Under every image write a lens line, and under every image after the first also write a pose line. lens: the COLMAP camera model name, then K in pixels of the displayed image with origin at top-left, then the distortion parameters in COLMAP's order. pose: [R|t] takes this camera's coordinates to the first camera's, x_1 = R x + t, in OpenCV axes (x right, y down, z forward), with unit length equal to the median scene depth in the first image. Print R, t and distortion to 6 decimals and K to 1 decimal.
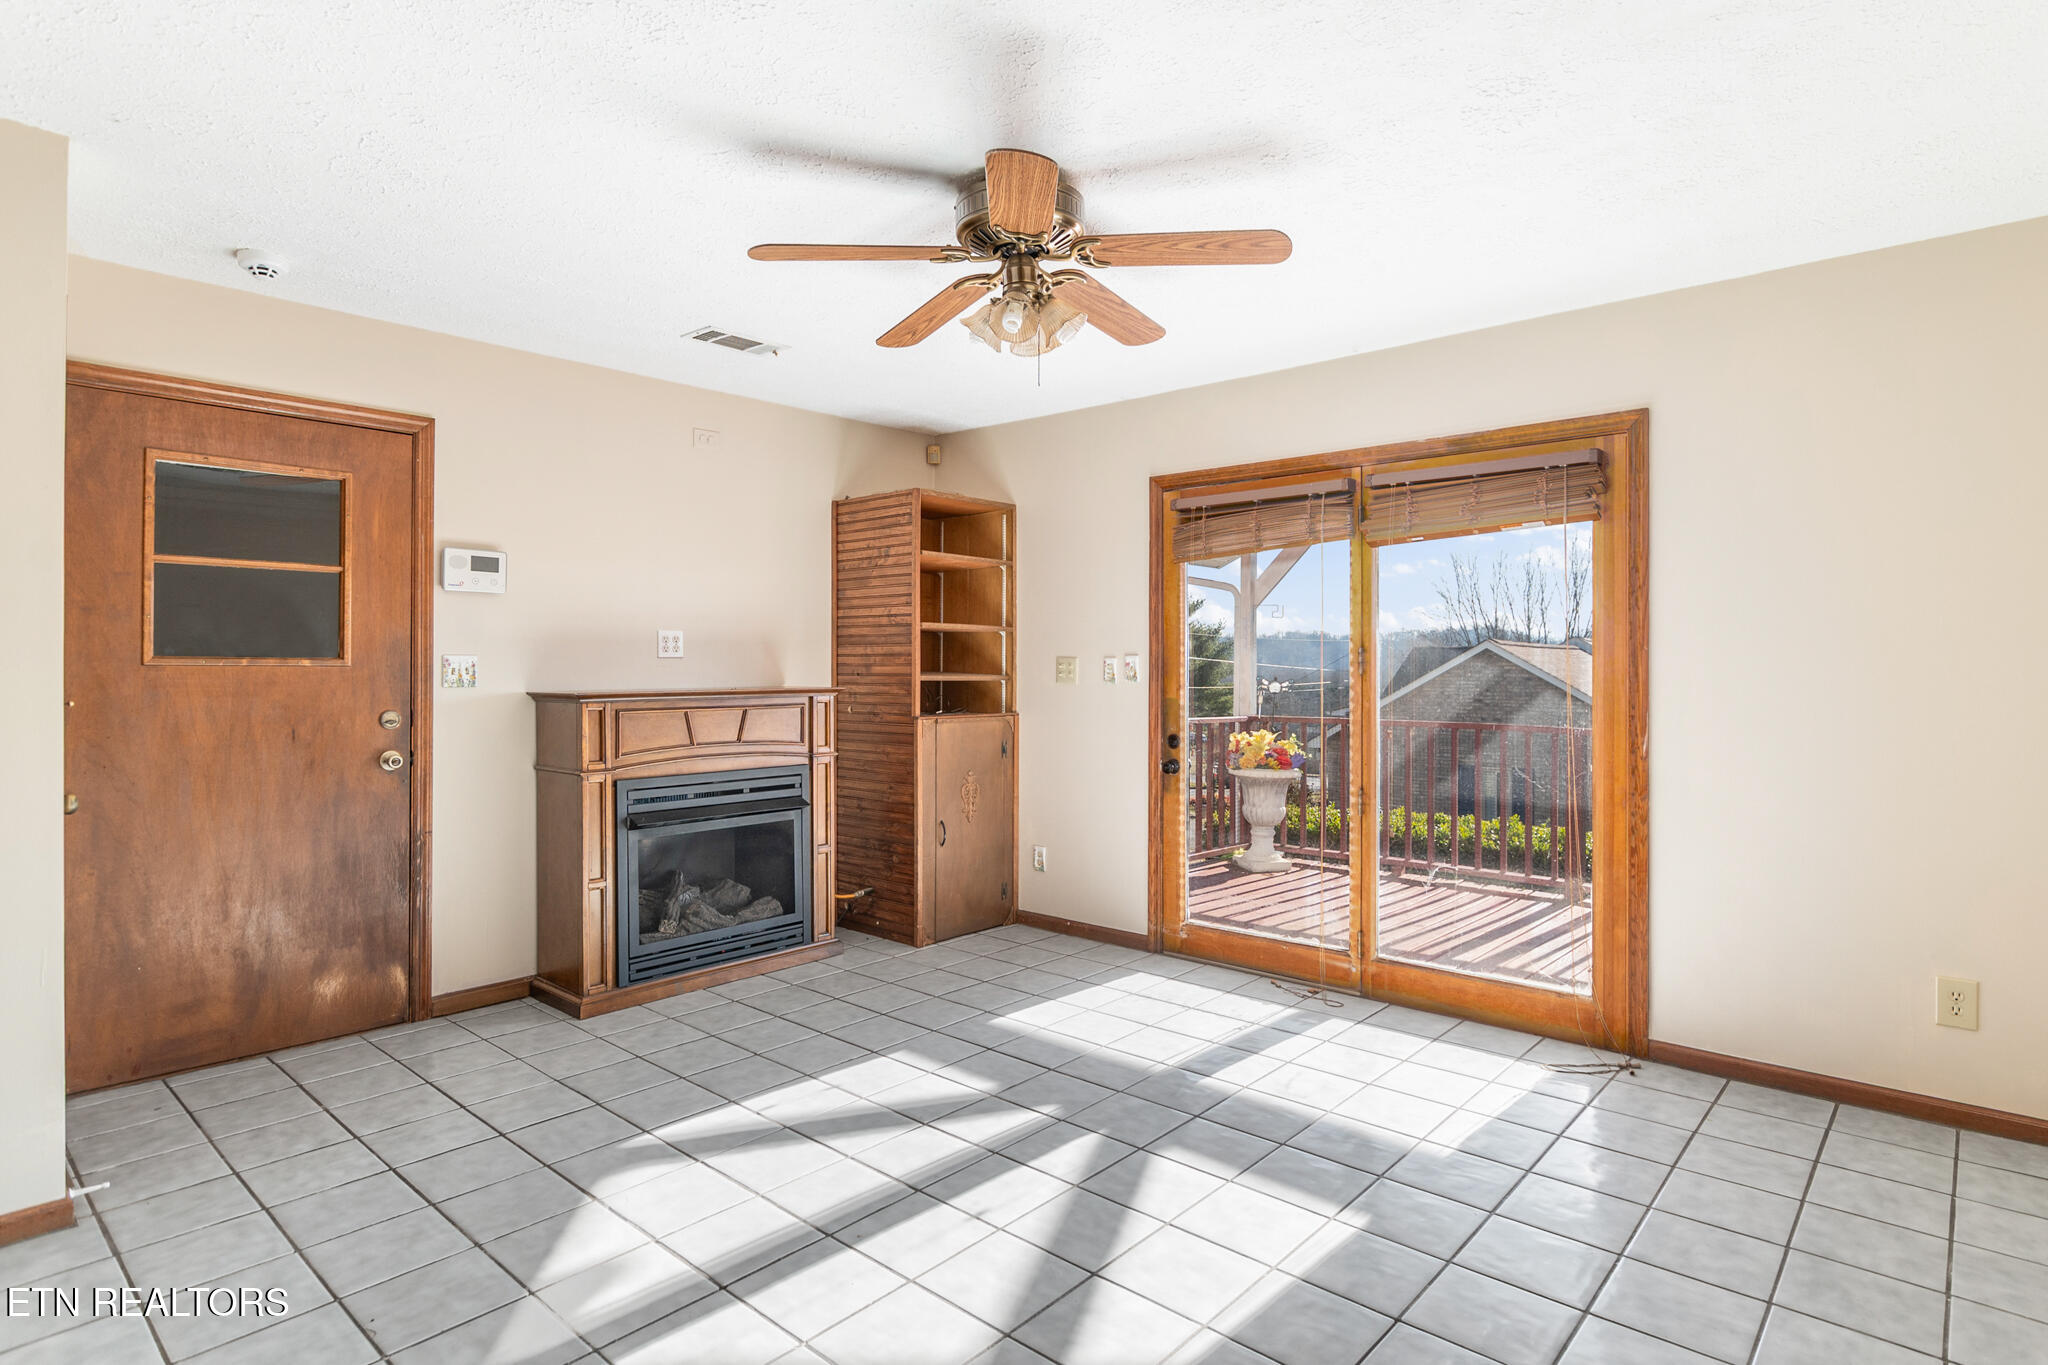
lens RADIAL K [[1082.3, 0, 937.6], [0, 1082.3, 650.5], [0, 0, 1]] dist [0.005289, 0.000158]
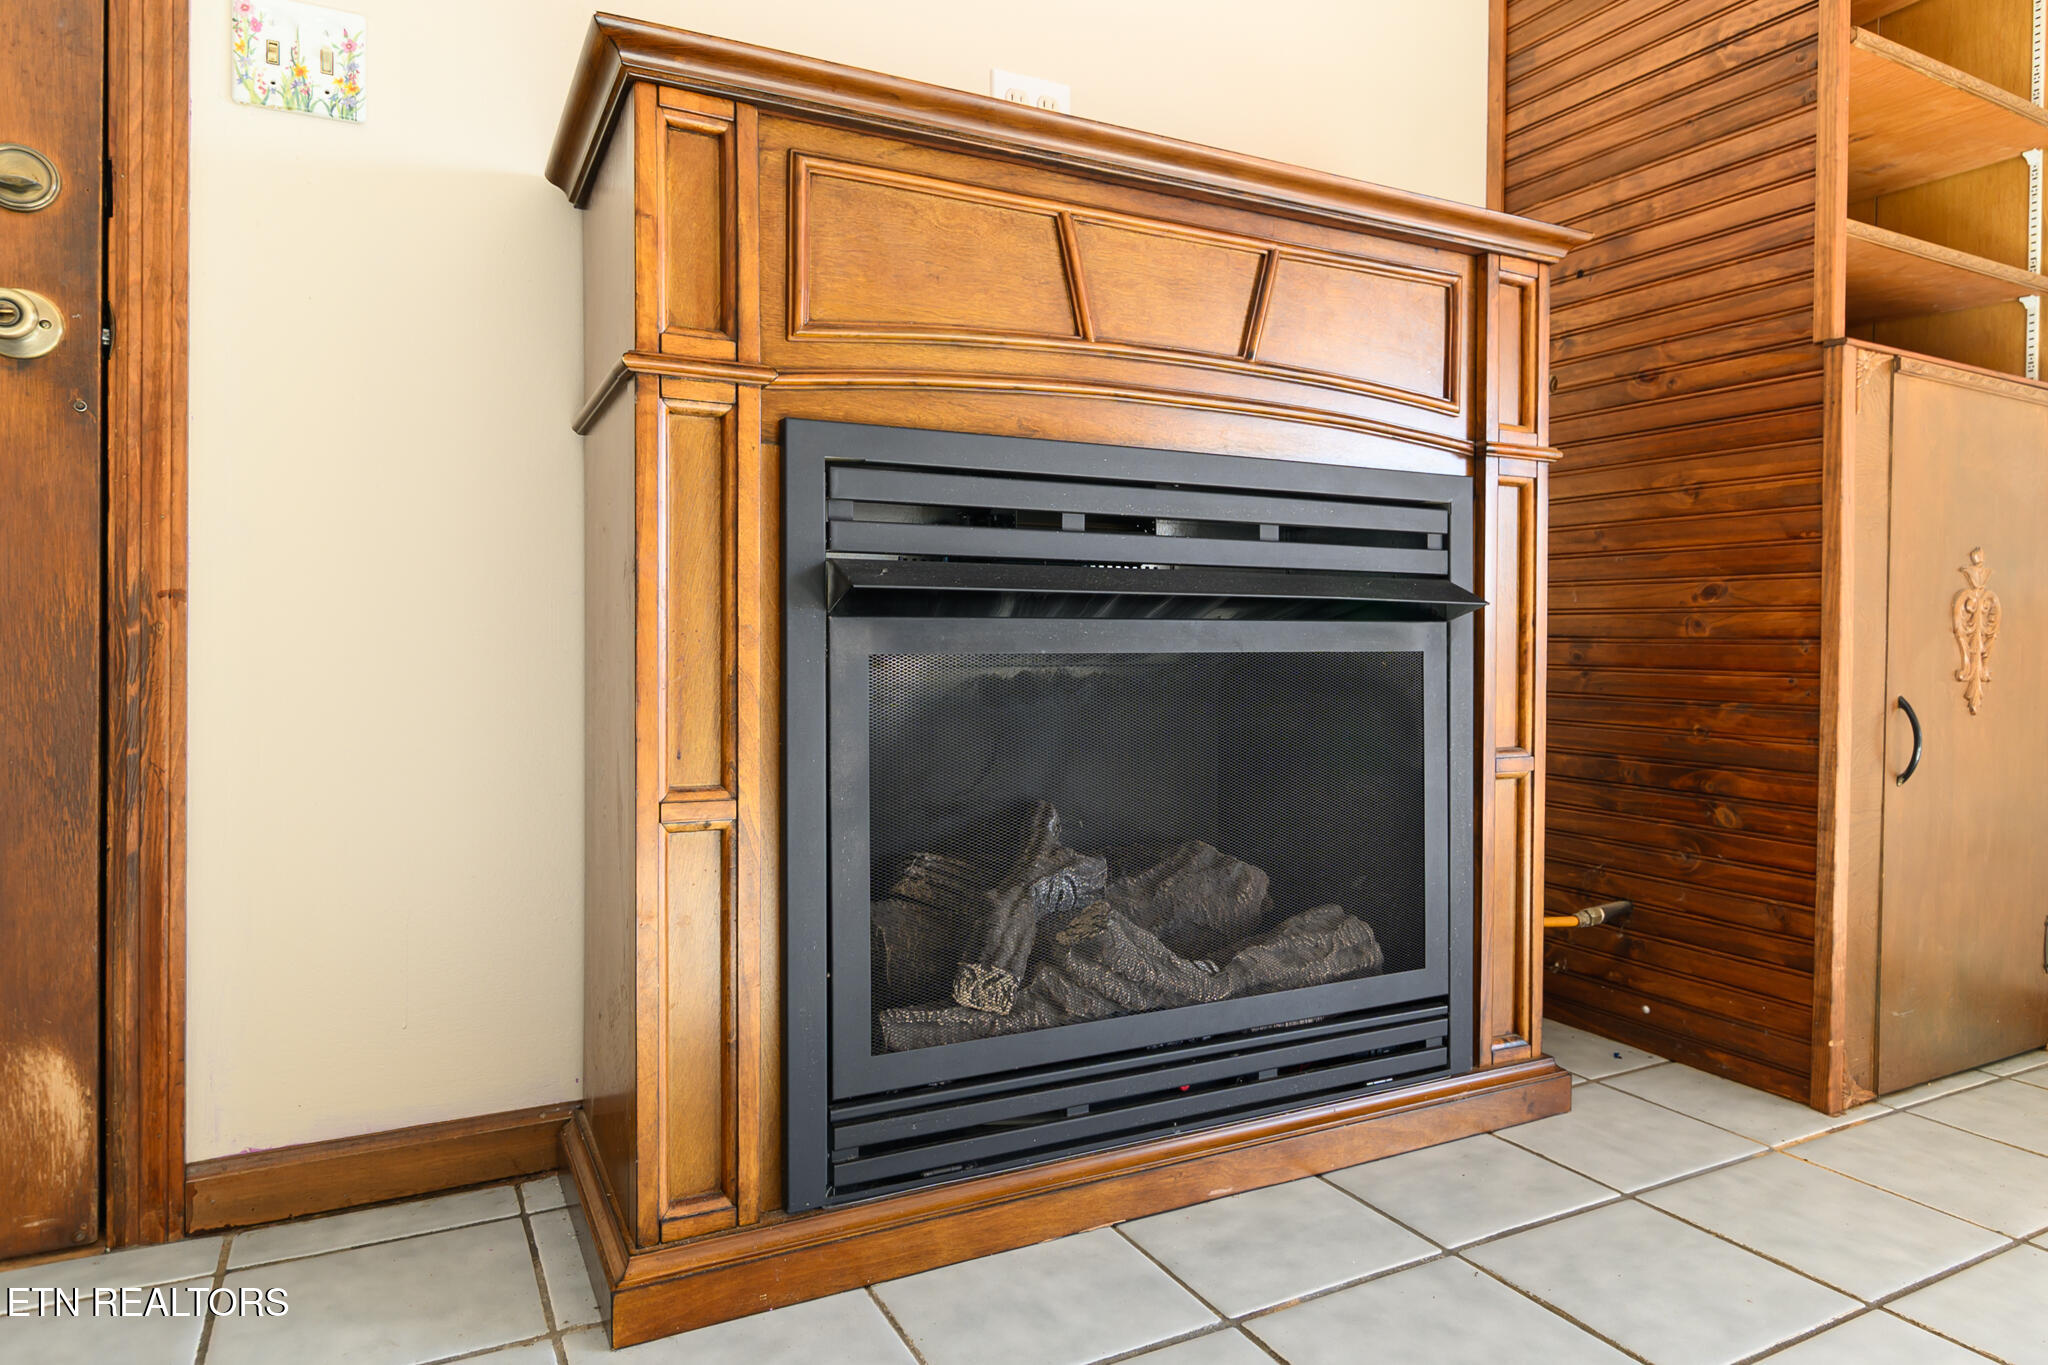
lens RADIAL K [[1221.9, 0, 1015.2], [0, 1221.9, 678.7], [0, 0, 1]] dist [0.007311, 0.002479]
pose [[0.949436, 0.019683, -0.313342, -0.135749], [-0.004668, 0.998807, 0.048599, 0.149499], [0.313925, -0.044679, 0.948396, 0.659087]]
